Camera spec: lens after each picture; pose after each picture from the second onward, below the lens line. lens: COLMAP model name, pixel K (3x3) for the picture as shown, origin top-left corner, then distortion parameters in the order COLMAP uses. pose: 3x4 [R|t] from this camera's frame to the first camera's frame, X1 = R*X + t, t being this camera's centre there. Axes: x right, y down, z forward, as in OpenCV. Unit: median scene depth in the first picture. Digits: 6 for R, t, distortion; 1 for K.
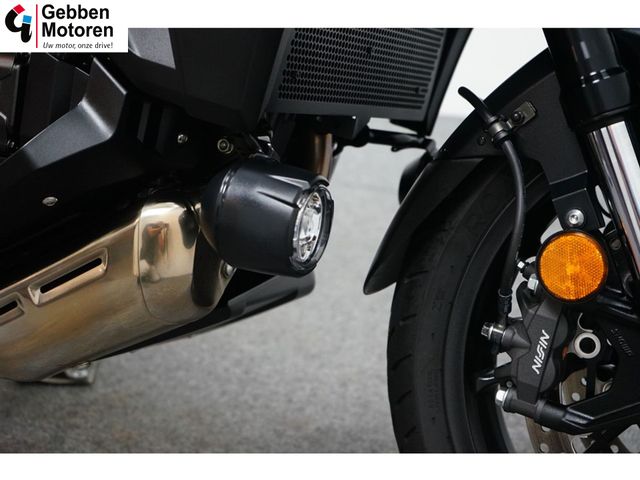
lens RADIAL K [[1179.9, 0, 322.3], [0, 1179.9, 242.9], [0, 0, 1]] dist [-0.018519, 0.000000]
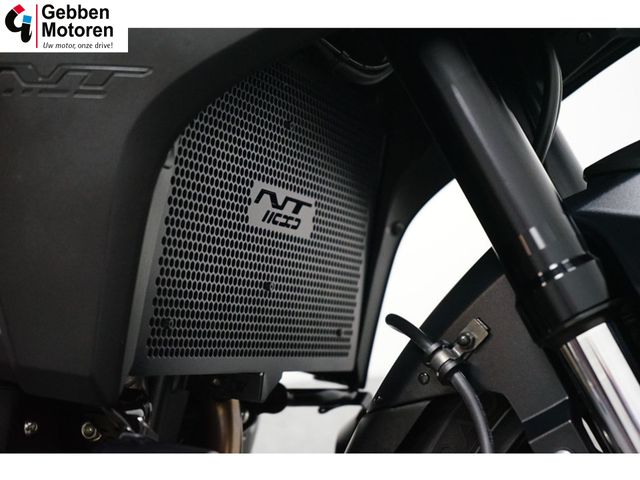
lens RADIAL K [[1239.8, 0, 315.1], [0, 1239.8, 234.8], [0, 0, 1]] dist [-0.087689, 0.000000]
pose [[0.990478, -0.127226, 0.052603, 0.035977], [0.136058, 0.962929, -0.232928, 0.000540], [-0.021019, 0.237867, 0.971070, 0.210523]]
